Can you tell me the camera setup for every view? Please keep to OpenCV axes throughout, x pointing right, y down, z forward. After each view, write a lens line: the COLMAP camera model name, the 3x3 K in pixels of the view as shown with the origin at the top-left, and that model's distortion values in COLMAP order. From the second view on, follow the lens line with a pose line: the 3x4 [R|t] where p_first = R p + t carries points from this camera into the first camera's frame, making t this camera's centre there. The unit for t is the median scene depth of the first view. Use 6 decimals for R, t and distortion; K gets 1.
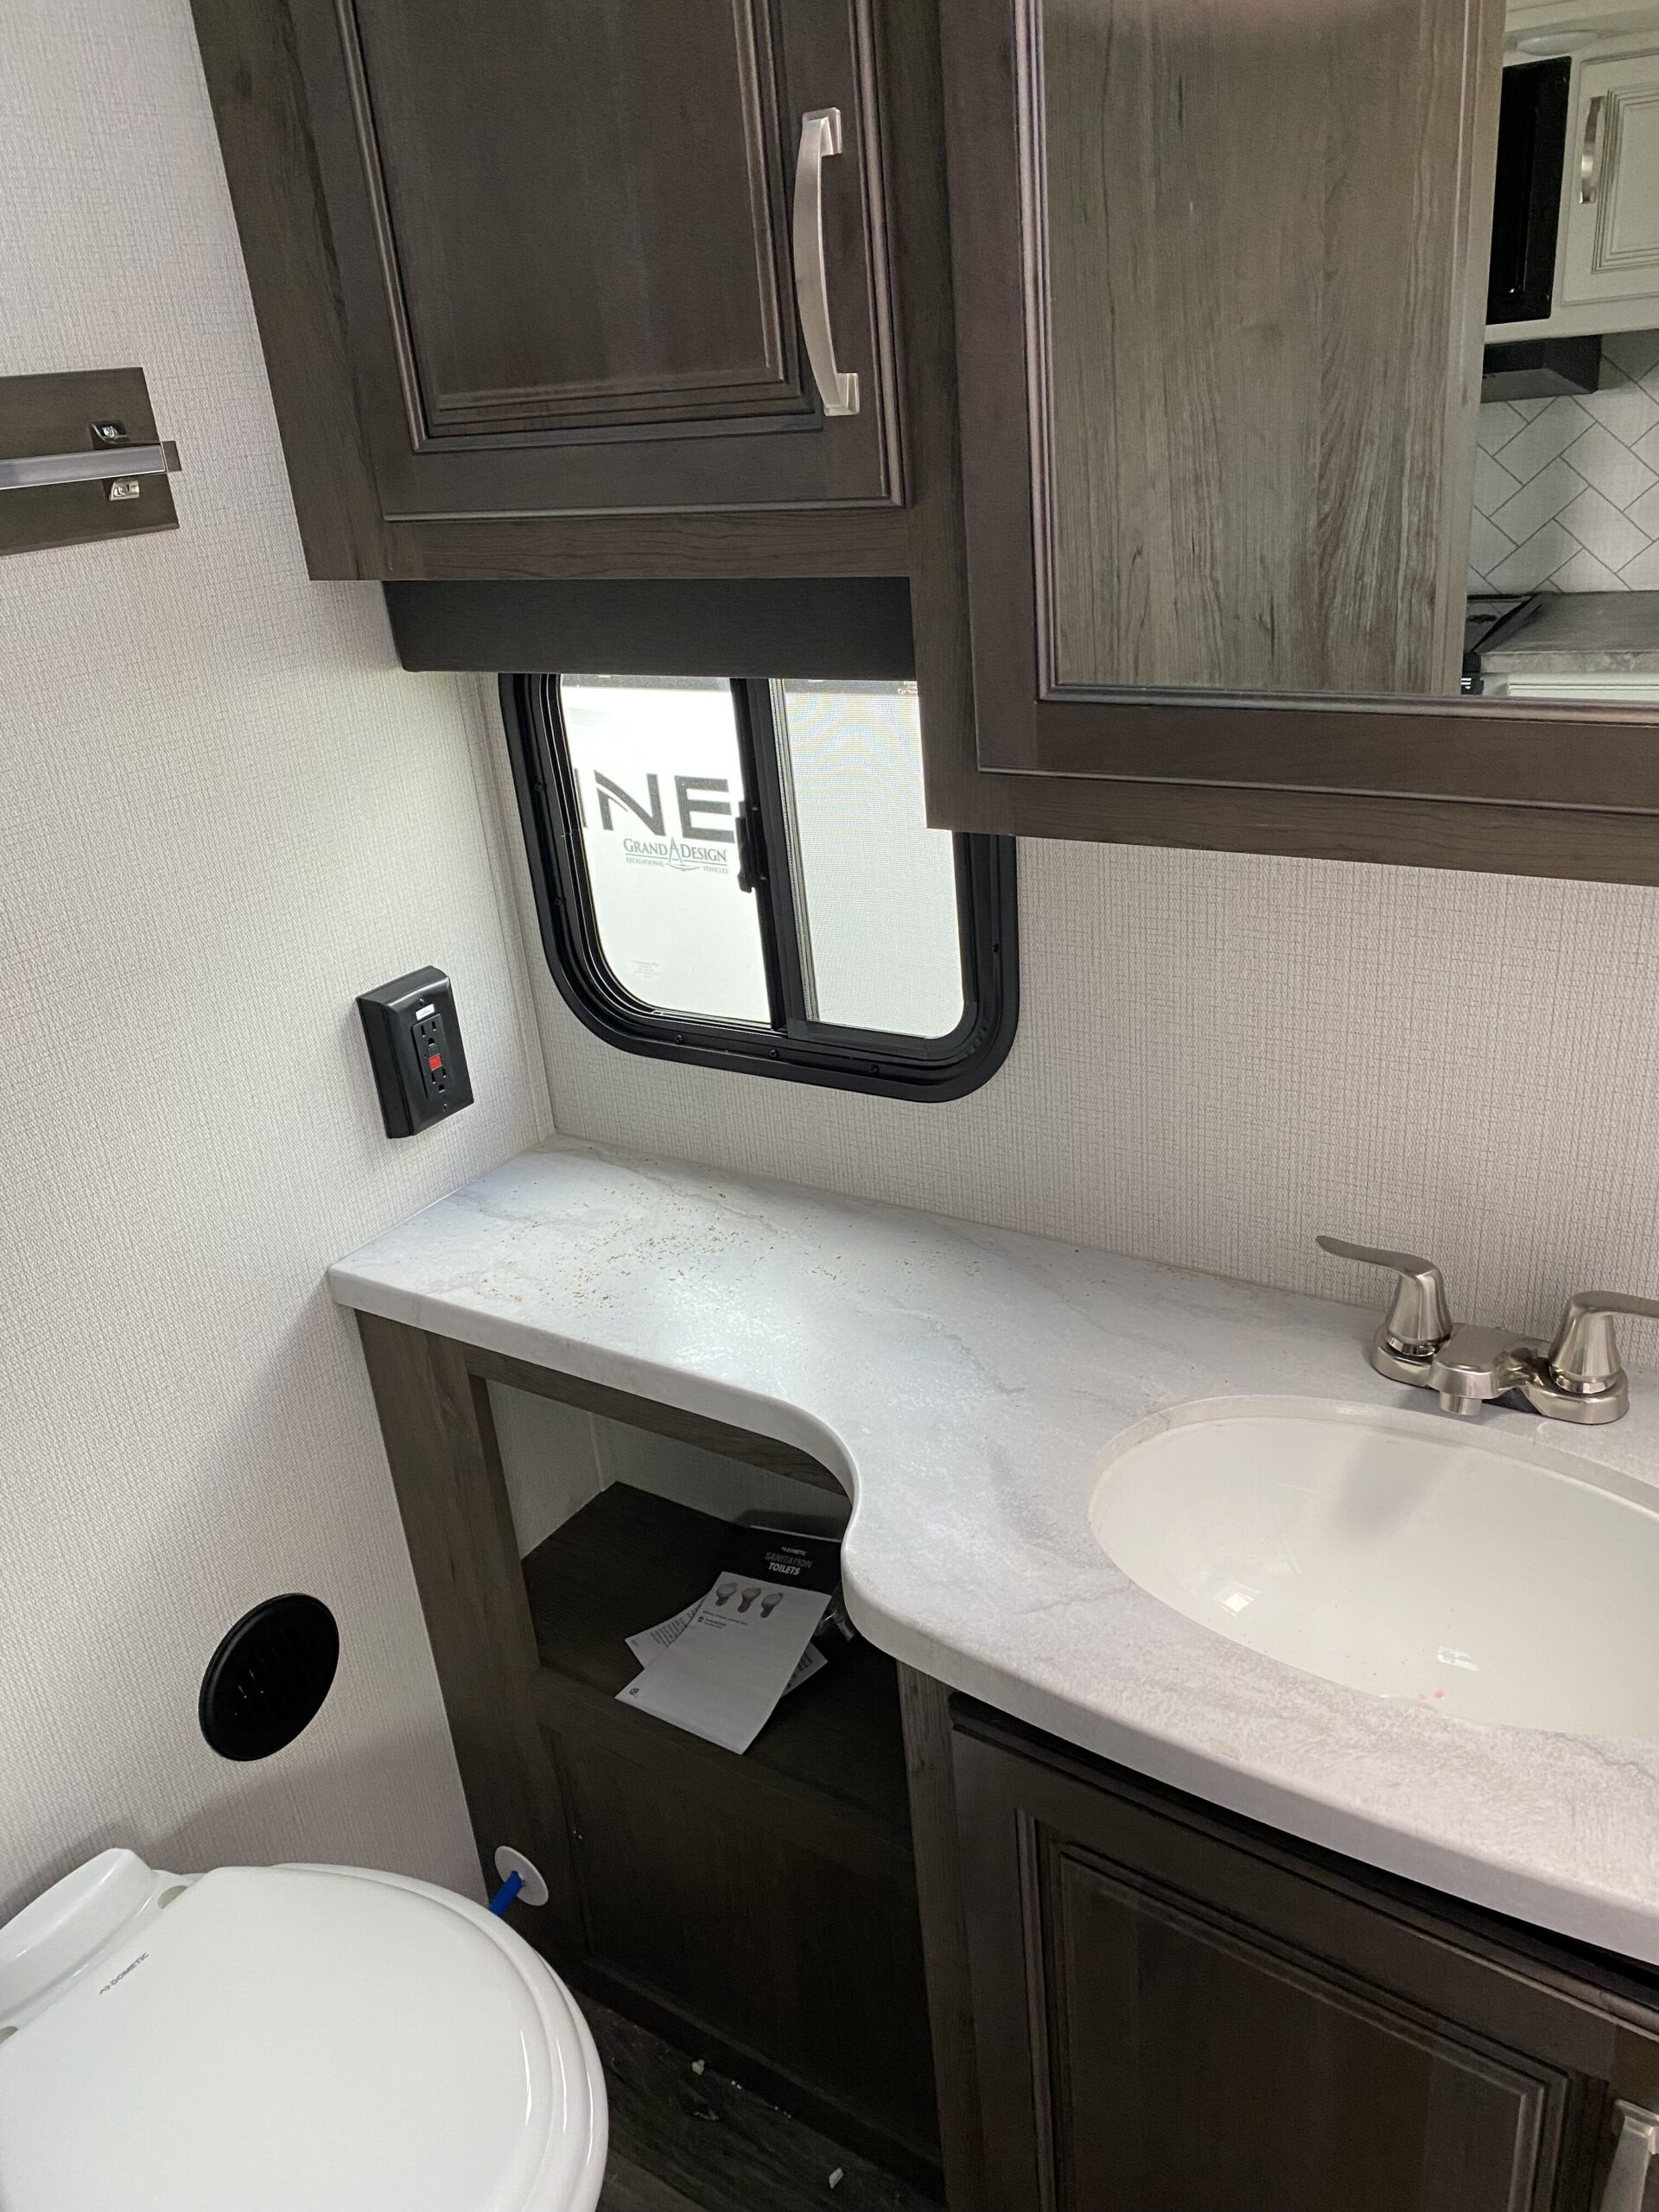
lens RADIAL K [[1676.8, 0, 830.1], [0, 1676.8, 1107.5], [0, 0, 1]] dist [0.010074, -0.006086]
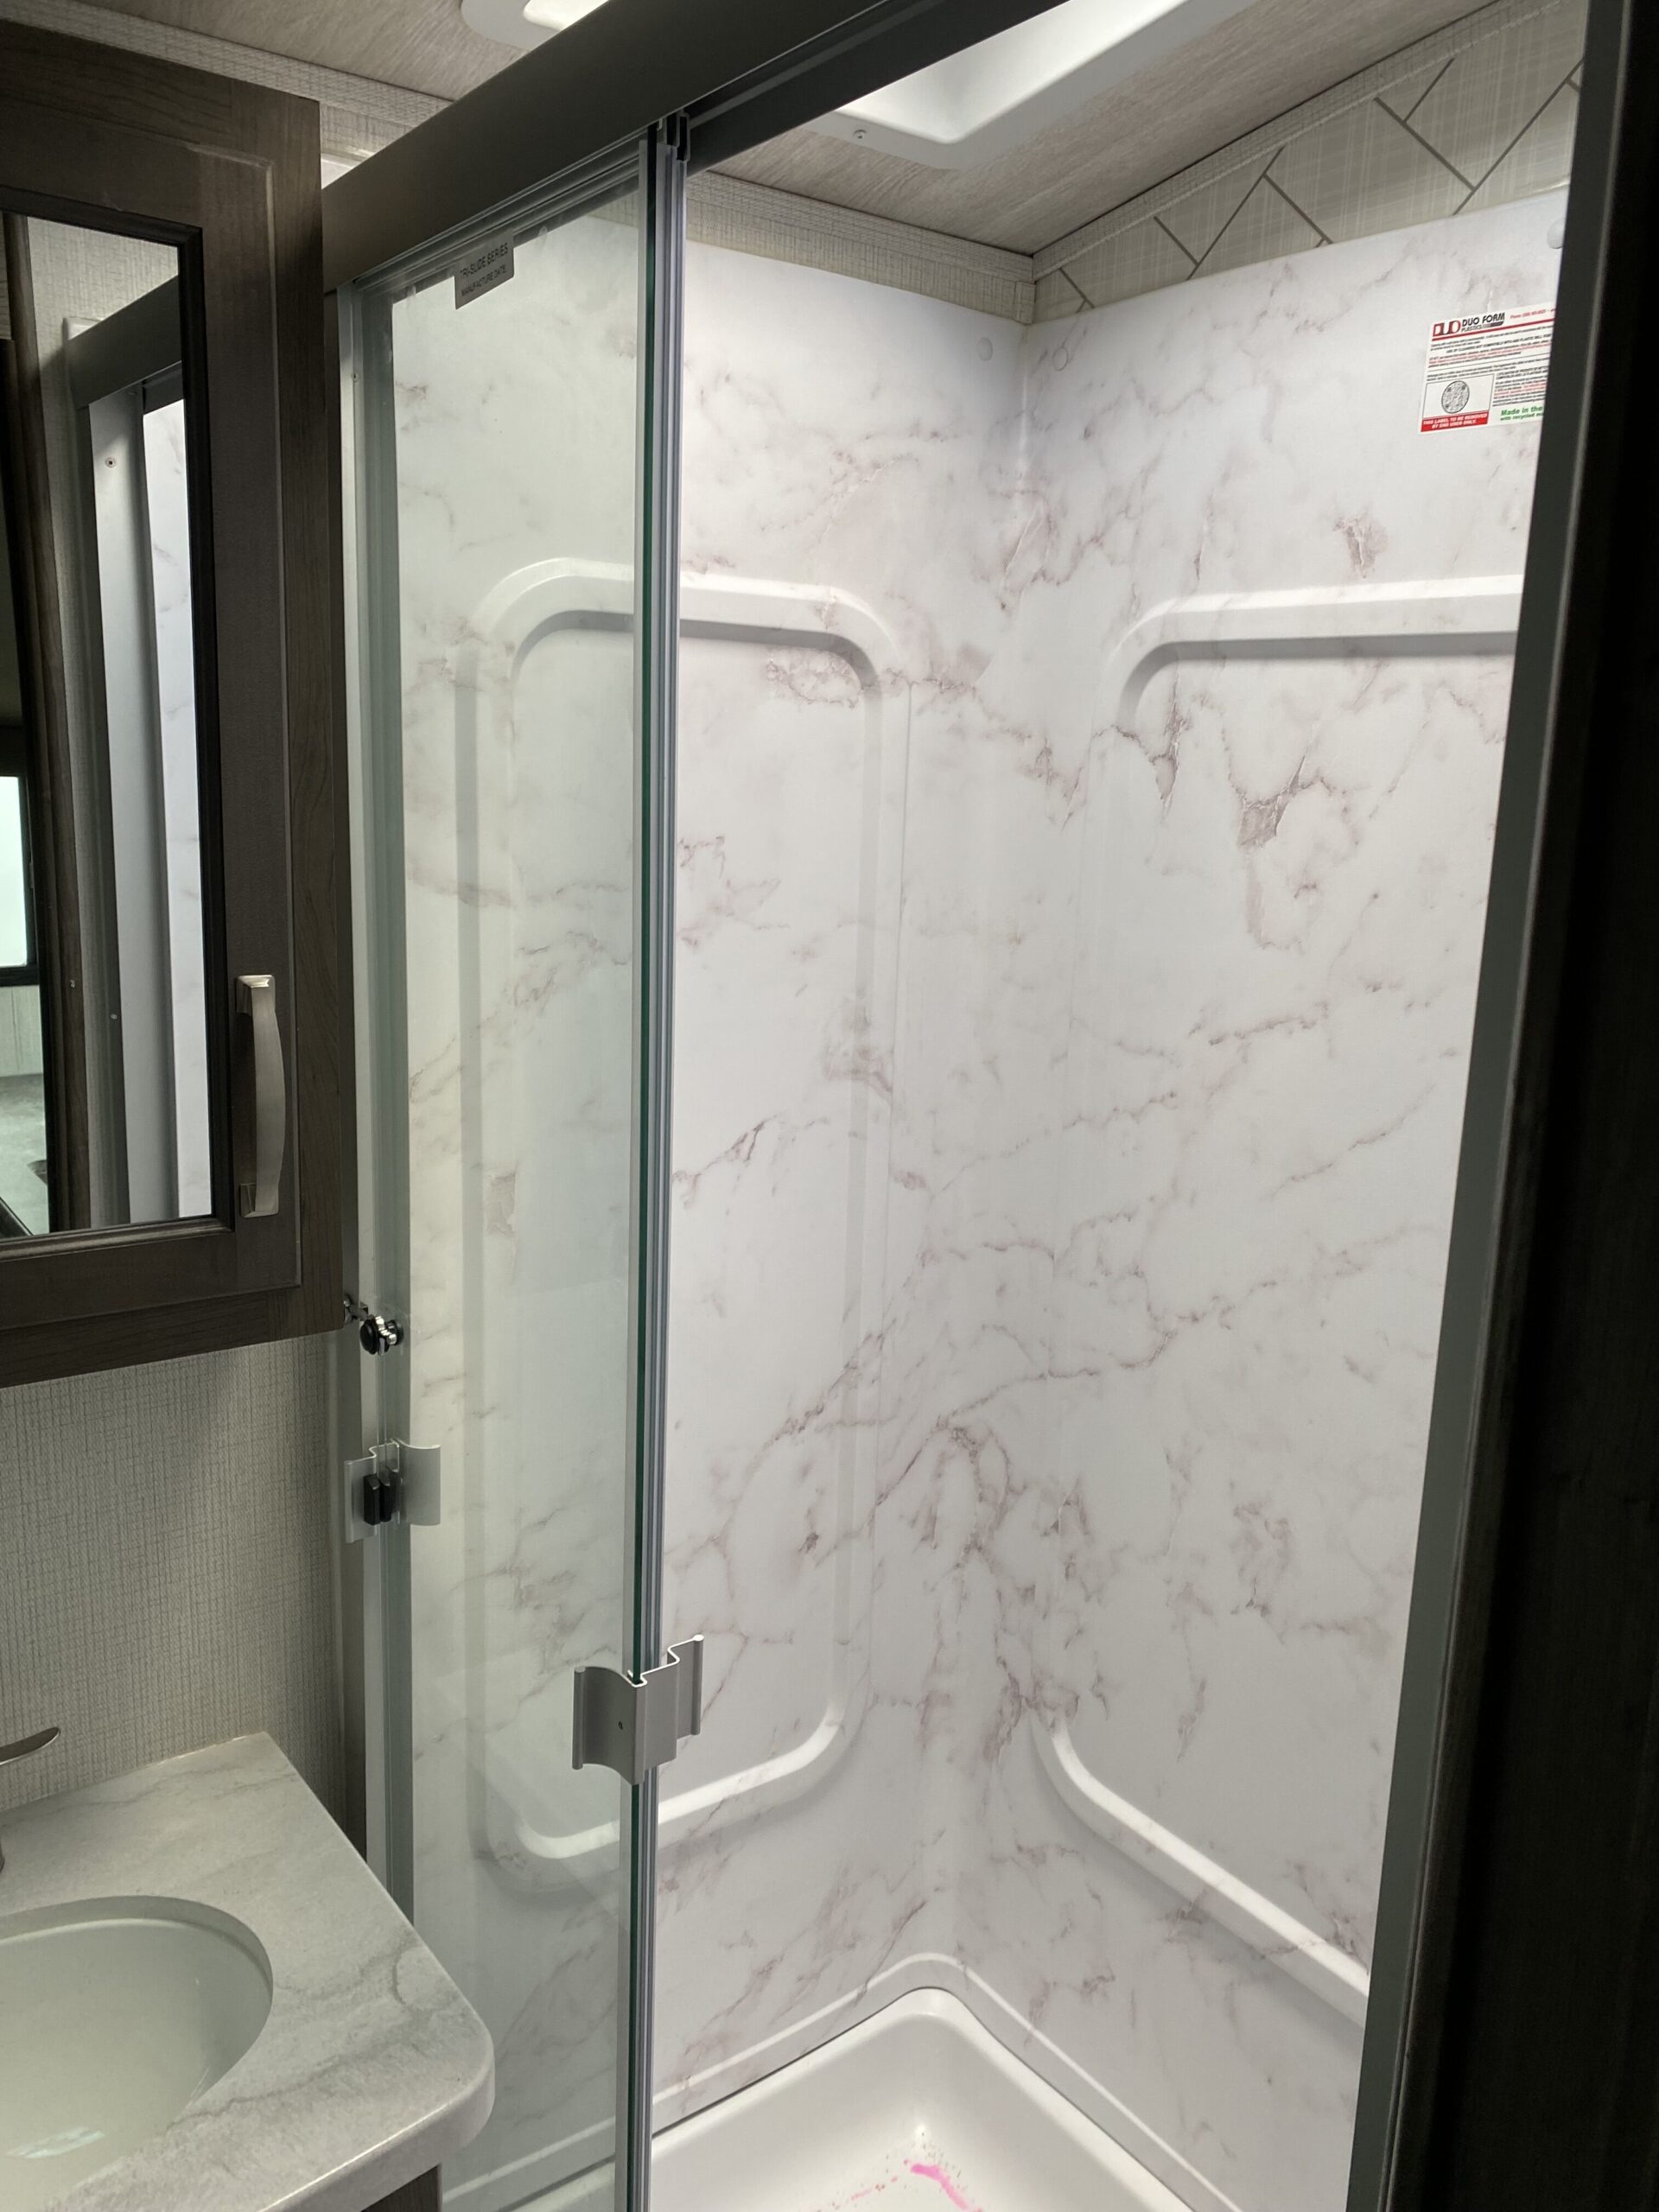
lens RADIAL K [[1676.8, 0, 829.2], [0, 1676.8, 1104.8], [0, 0, 1]] dist [0.010074, -0.006086]
pose [[0.328824, -0.085135, 0.940546, -0.421939], [0.325262, 0.945205, -0.028158, -0.093829], [-0.886611, 0.315183, 0.338497, 0.023041]]
